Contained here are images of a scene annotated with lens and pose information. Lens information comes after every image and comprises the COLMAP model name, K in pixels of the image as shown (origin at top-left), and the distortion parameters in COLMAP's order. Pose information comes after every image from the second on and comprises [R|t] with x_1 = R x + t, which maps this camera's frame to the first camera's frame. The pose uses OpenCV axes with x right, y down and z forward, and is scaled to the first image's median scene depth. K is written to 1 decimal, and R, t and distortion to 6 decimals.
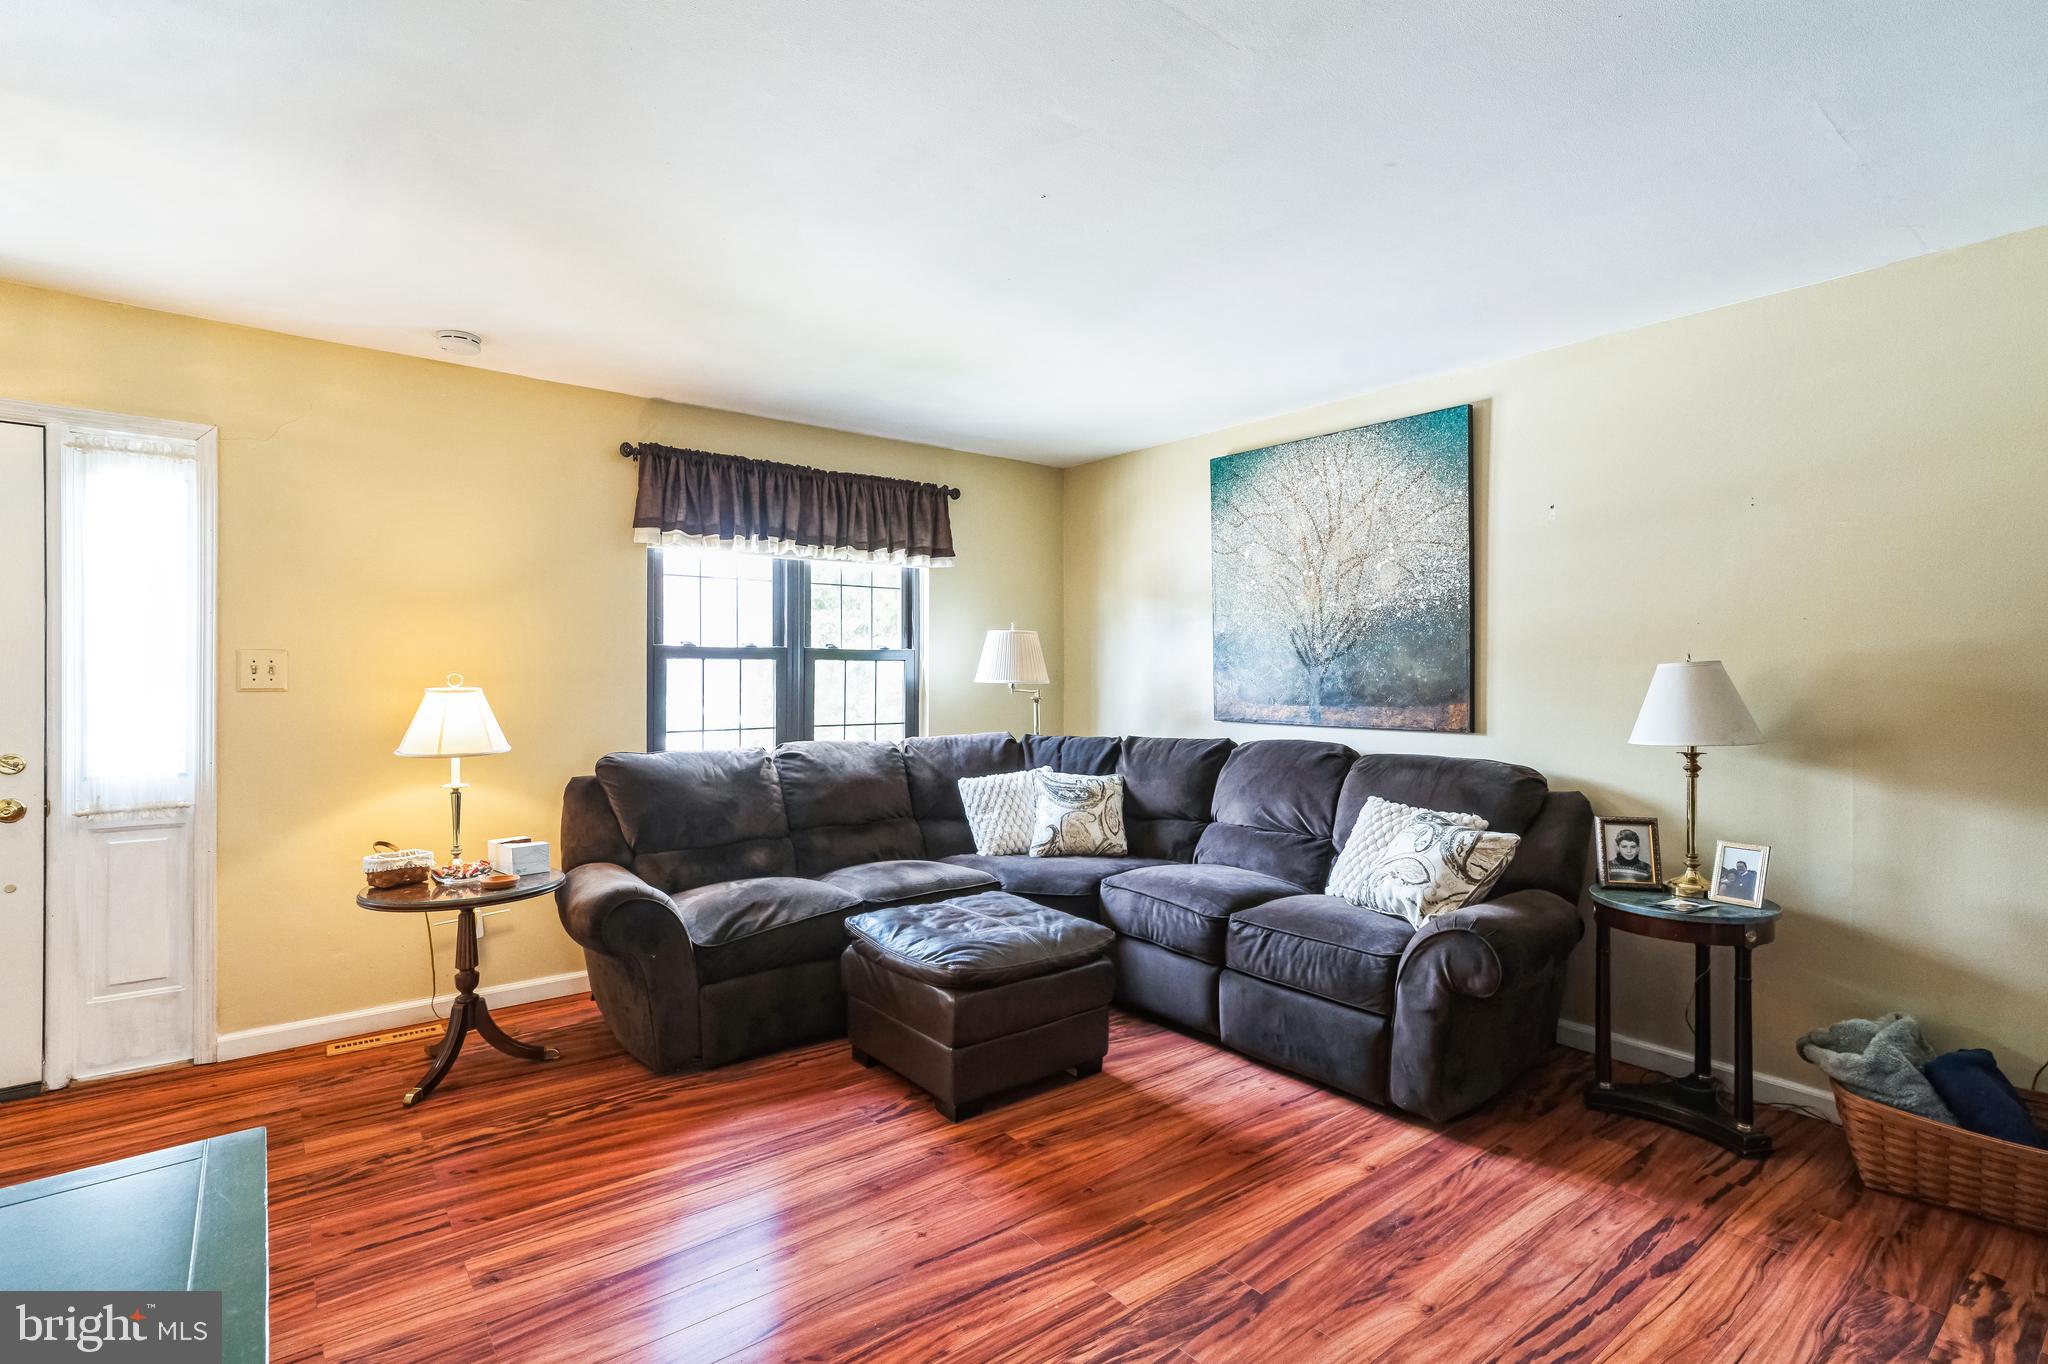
lens RADIAL K [[979.2, 0, 1009.7], [0, 979.2, 687.5], [0, 0, 1]] dist [-0.009550, 0.000635]
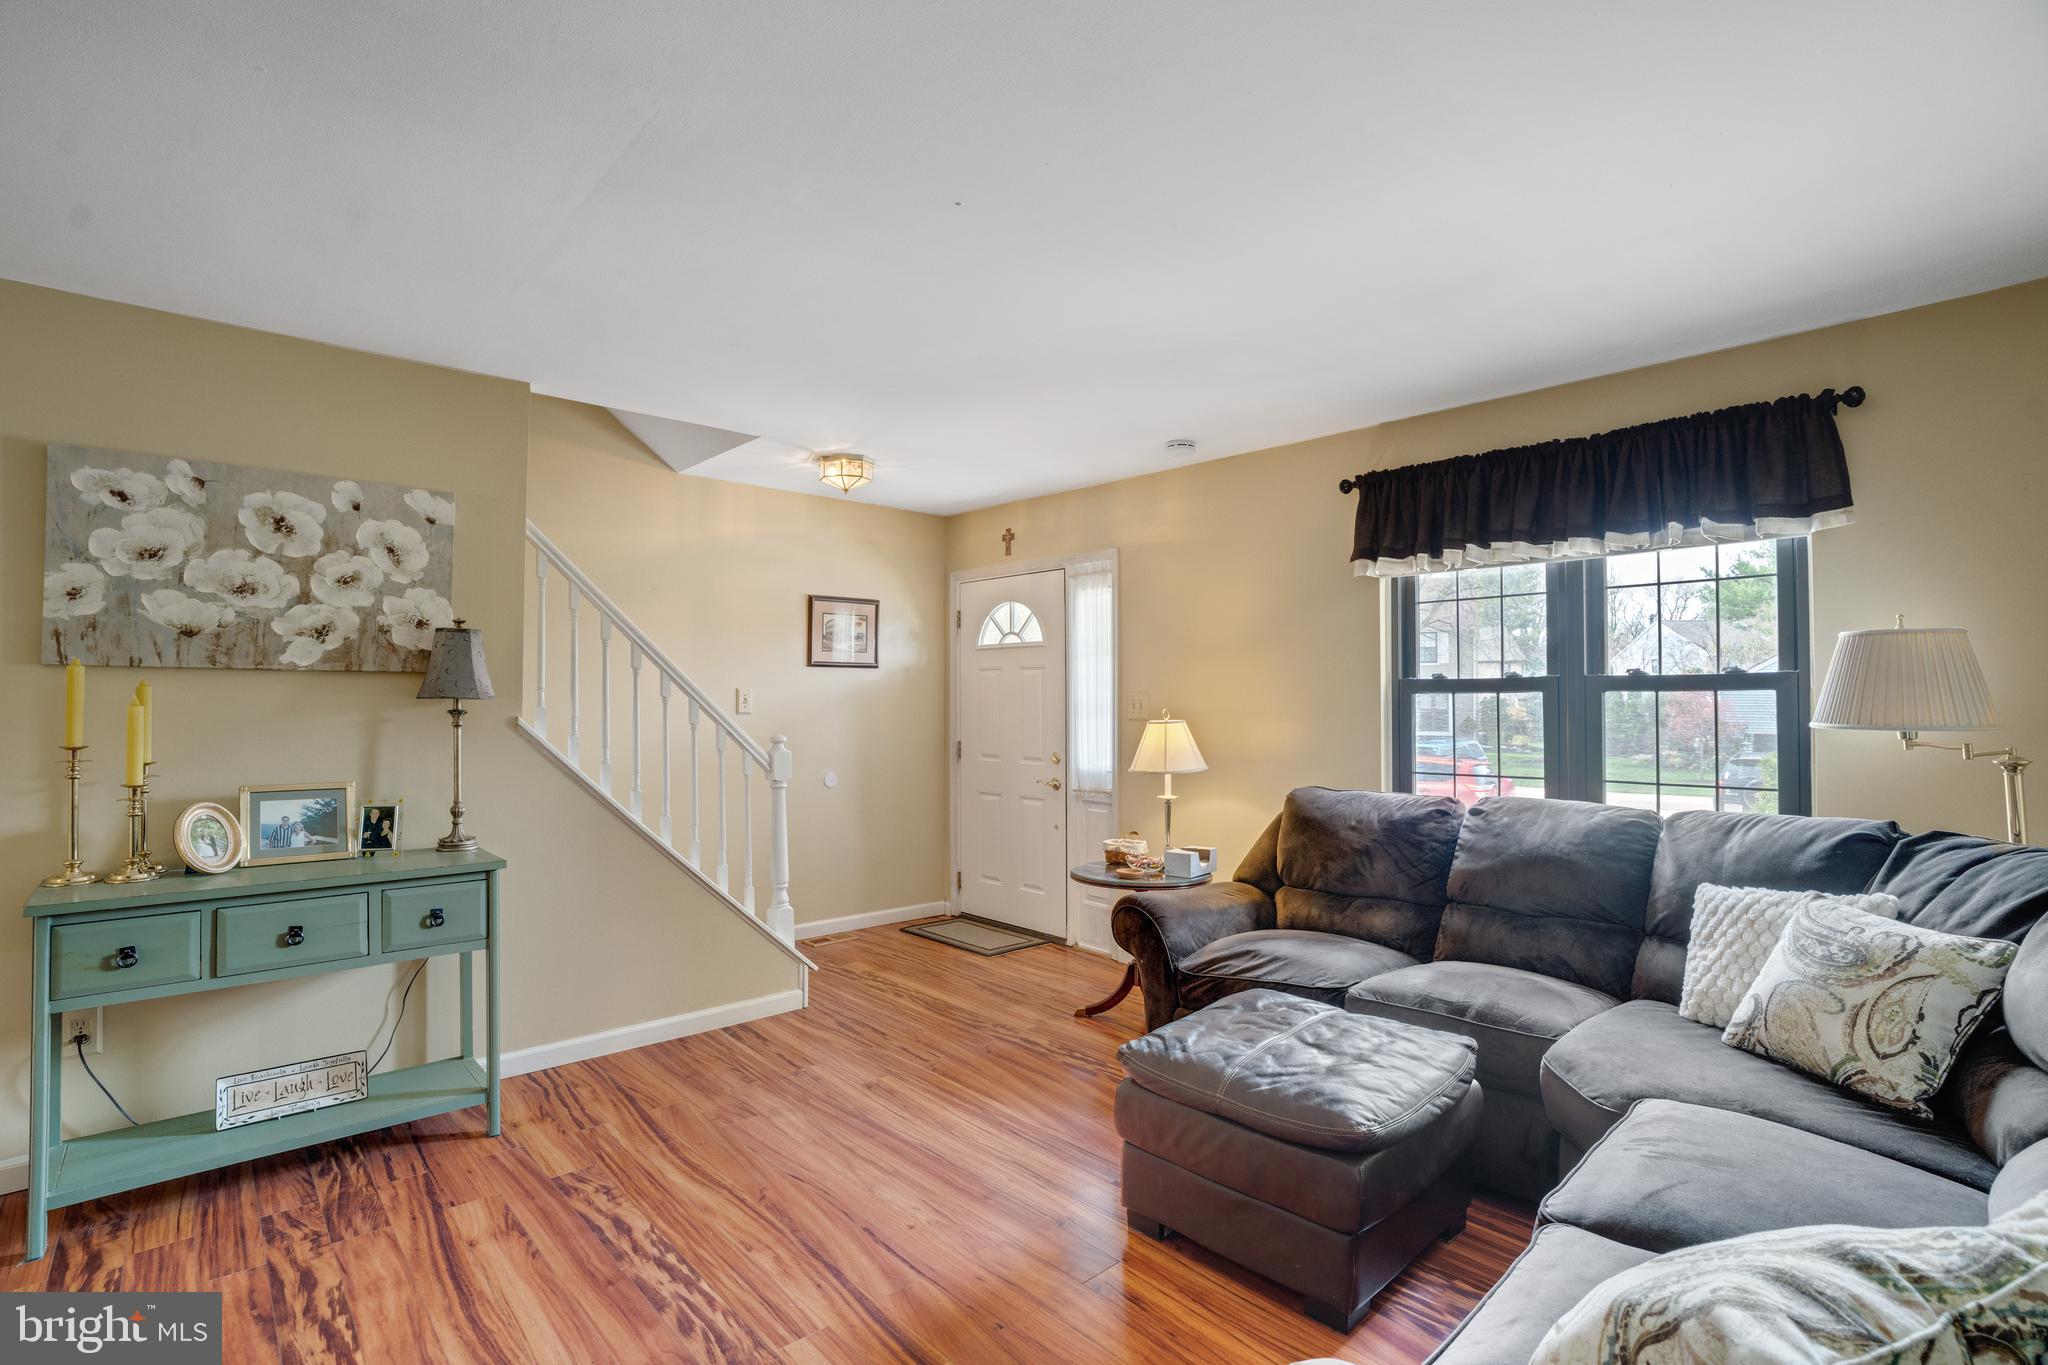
lens RADIAL K [[979.2, 0, 1009.7], [0, 979.2, 688.0], [0, 0, 1]] dist [-0.009550, 0.000635]
pose [[0.054045, -0.013660, -0.998445, 0.697203], [-0.011166, 0.999836, -0.014283, -0.021467], [0.998476, 0.011920, 0.053884, 0.713033]]
